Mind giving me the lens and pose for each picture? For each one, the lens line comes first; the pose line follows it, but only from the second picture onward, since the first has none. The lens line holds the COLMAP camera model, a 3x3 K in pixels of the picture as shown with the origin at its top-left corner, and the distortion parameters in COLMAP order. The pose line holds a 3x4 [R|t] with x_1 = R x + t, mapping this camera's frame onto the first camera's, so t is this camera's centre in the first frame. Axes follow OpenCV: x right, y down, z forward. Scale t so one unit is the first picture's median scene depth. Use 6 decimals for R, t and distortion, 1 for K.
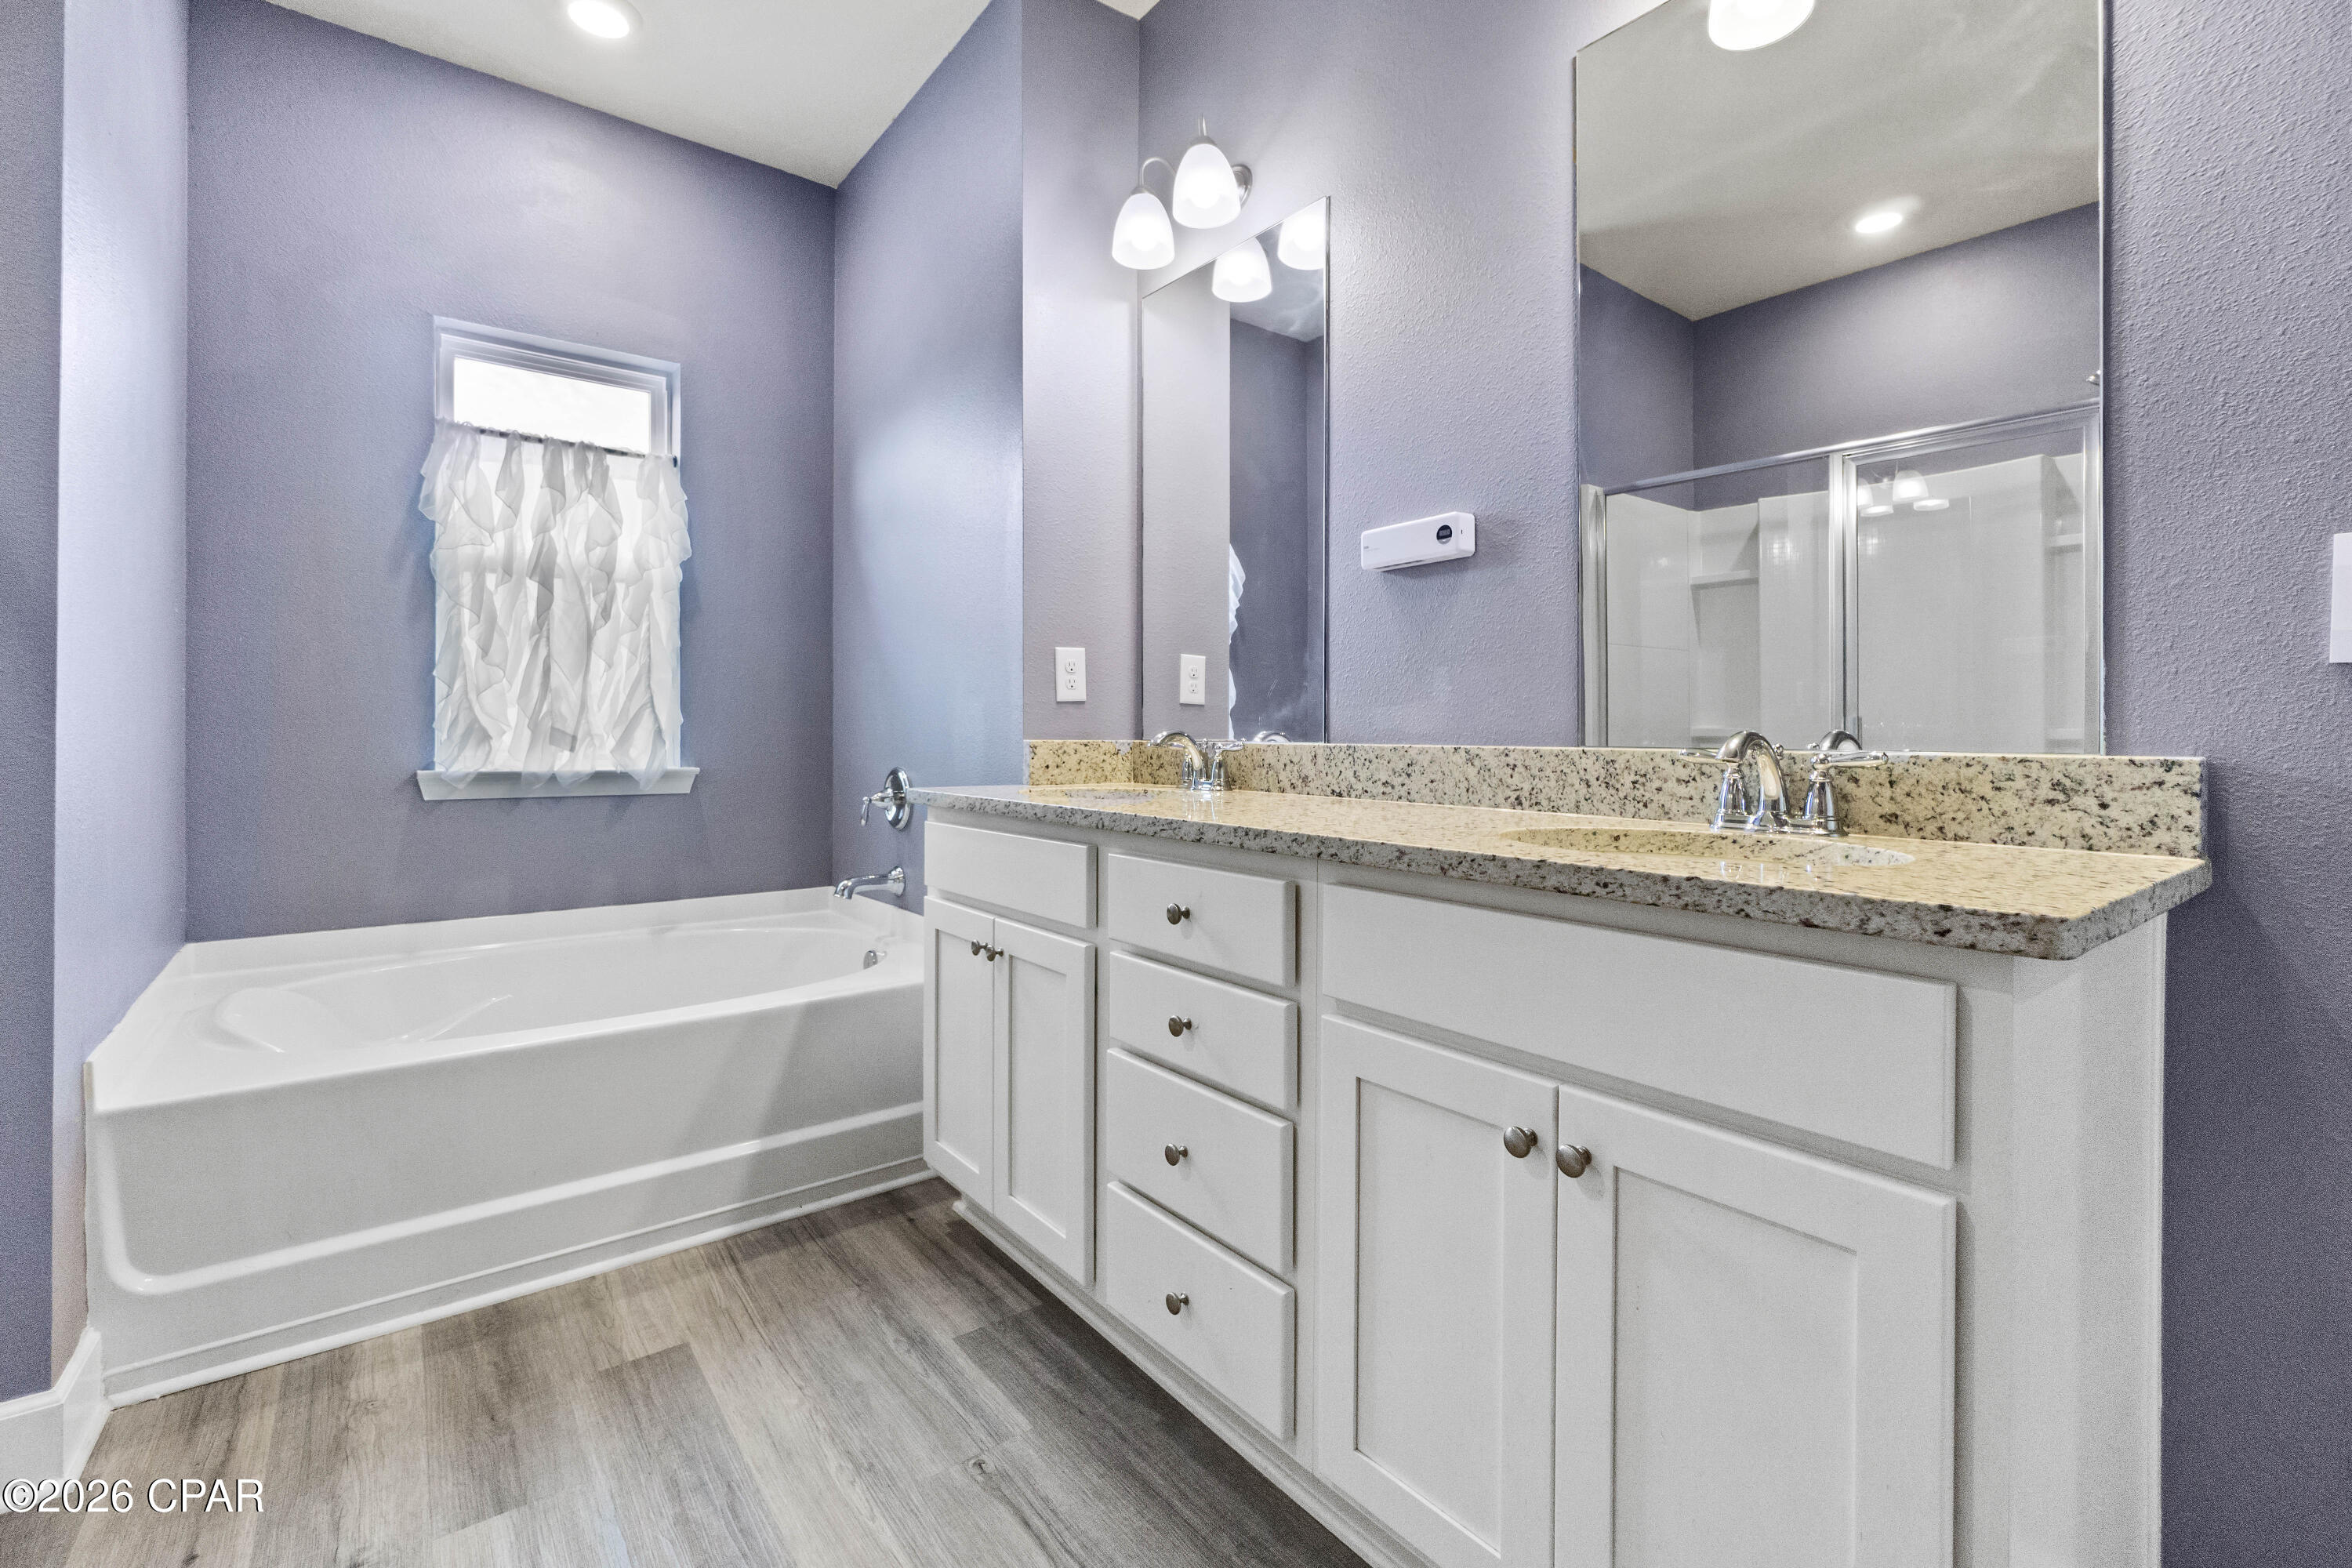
lens RADIAL K [[1010.9, 0, 1159.9], [0, 1010.9, 728.2], [0, 0, 1]] dist [-0.002046, 0.000958]
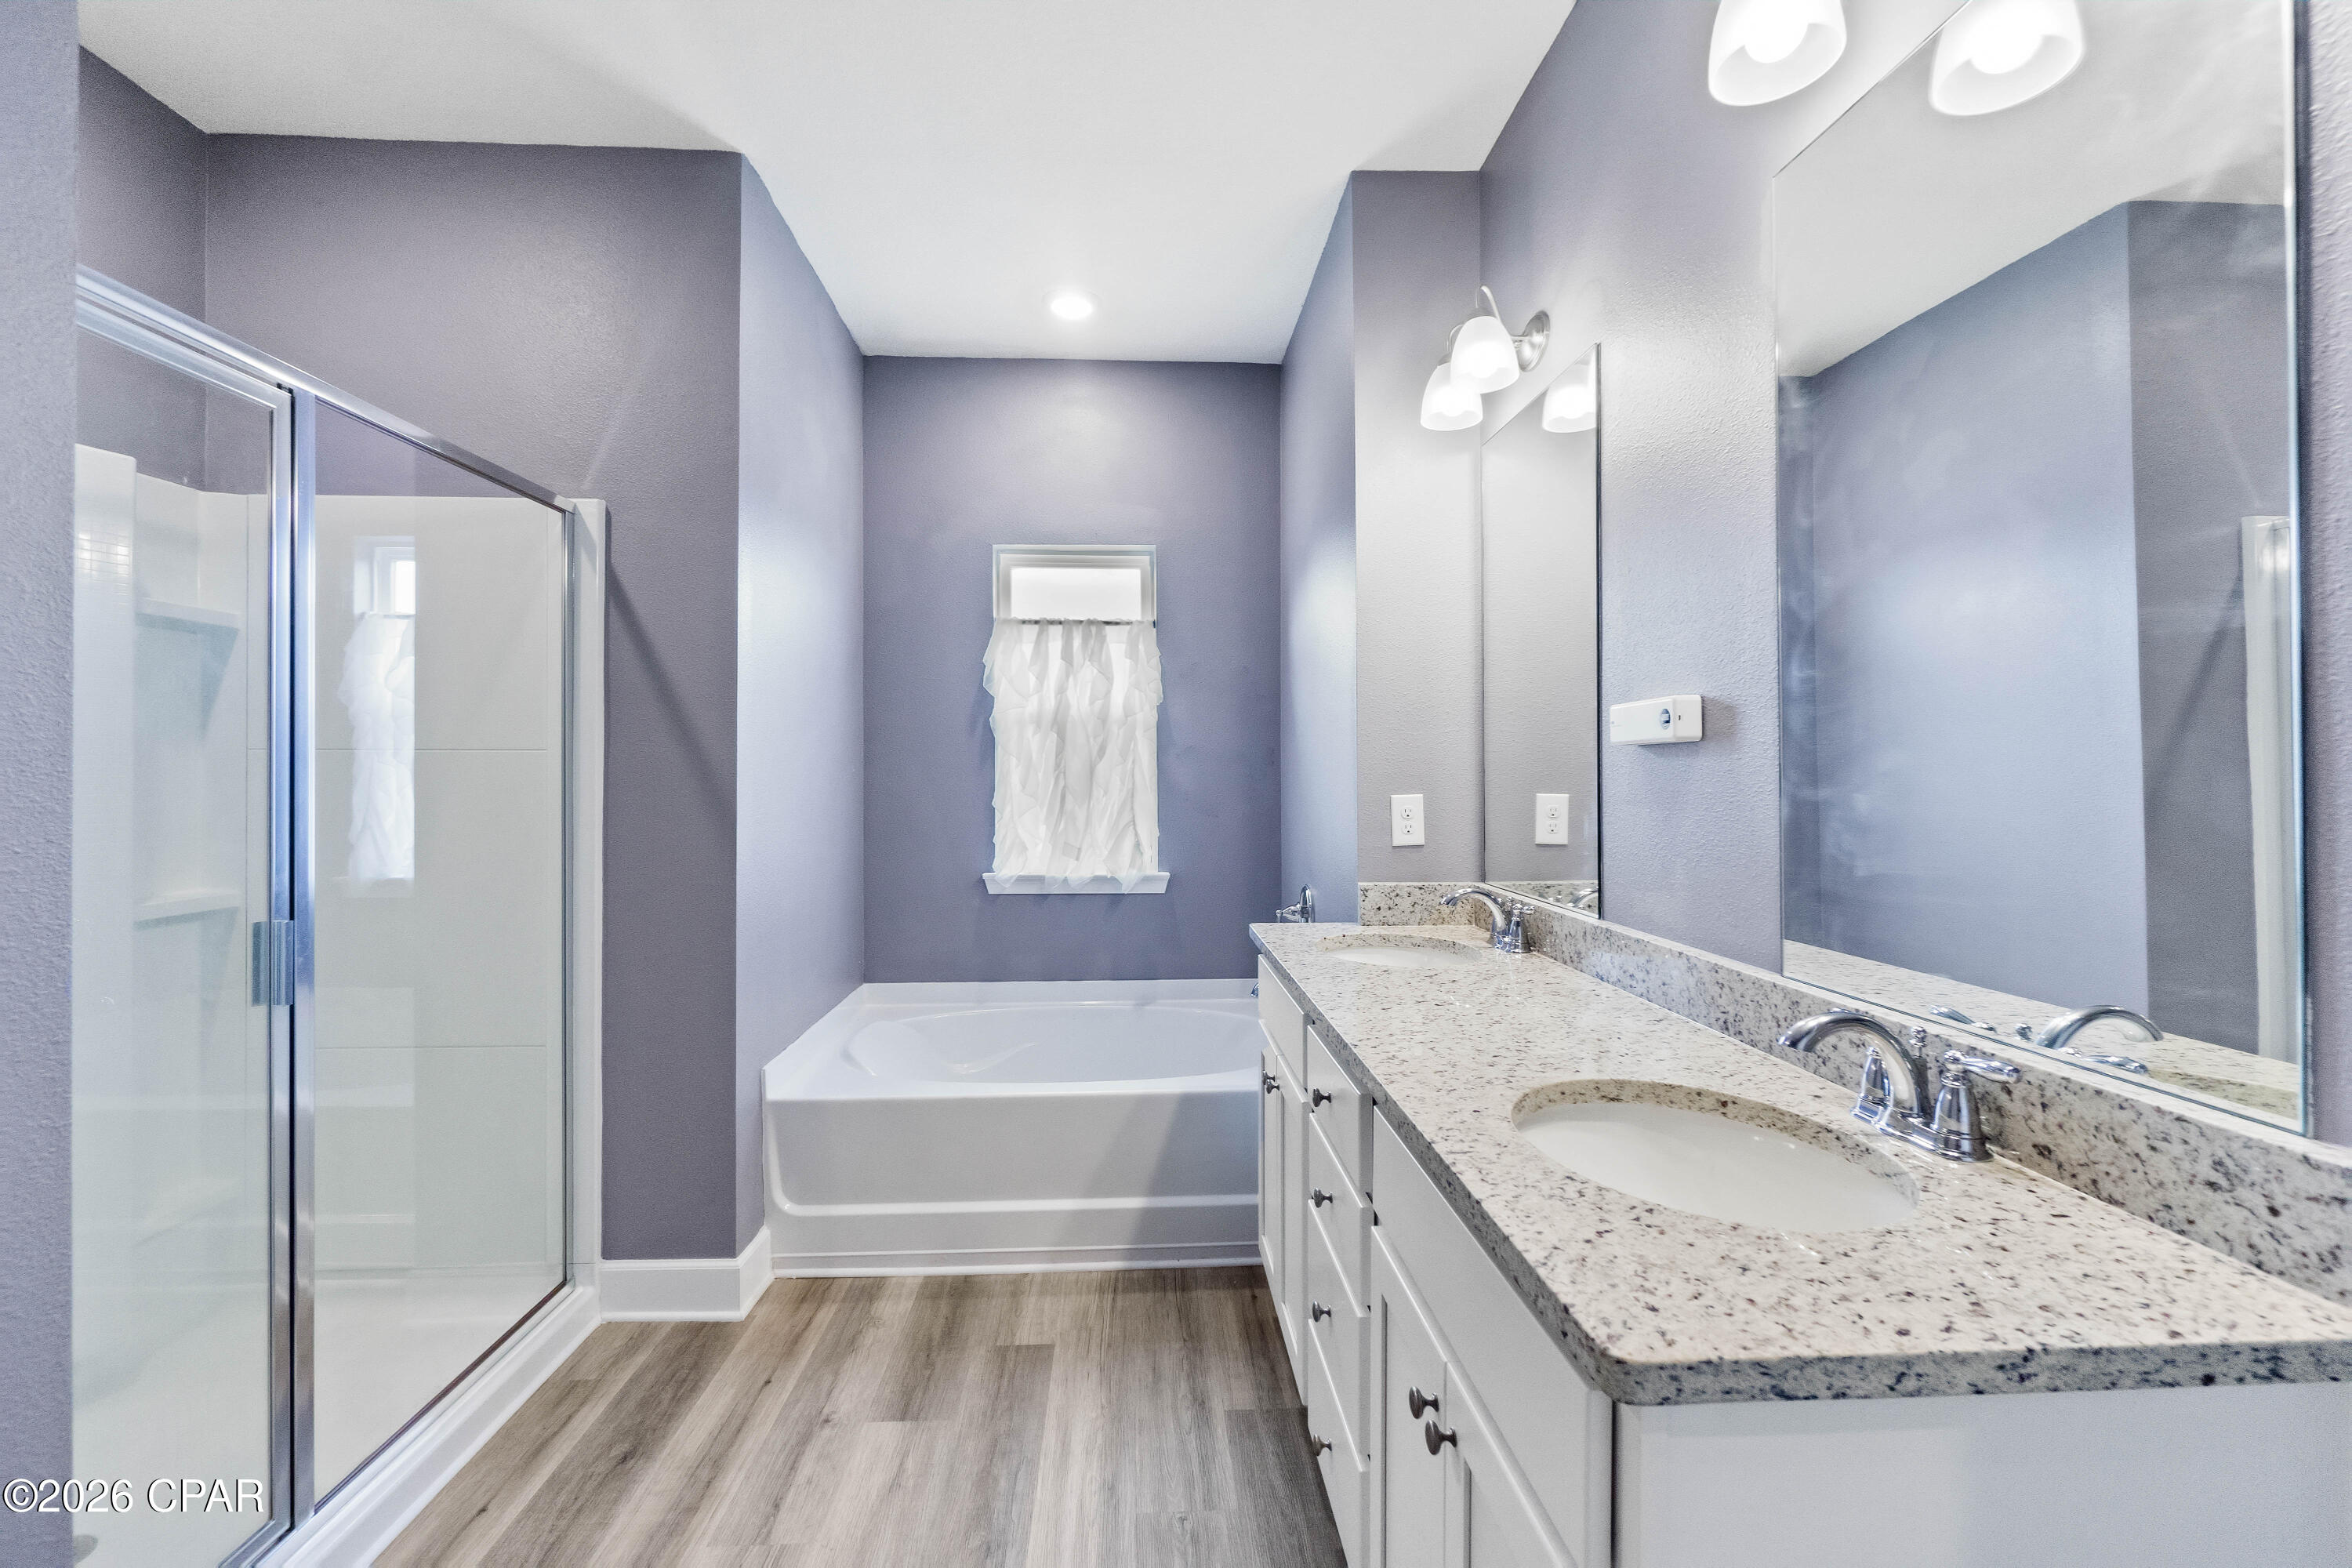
lens RADIAL K [[1016.5, 0, 1188.5], [0, 1016.5, 764.6], [0, 0, 1]] dist [-0.003225, 0.000935]
pose [[0.826853, -0.010413, -0.562321, 0.388812], [0.009007, 0.999946, -0.005271, -0.130552], [0.562345, -0.000707, 0.826902, -0.006343]]
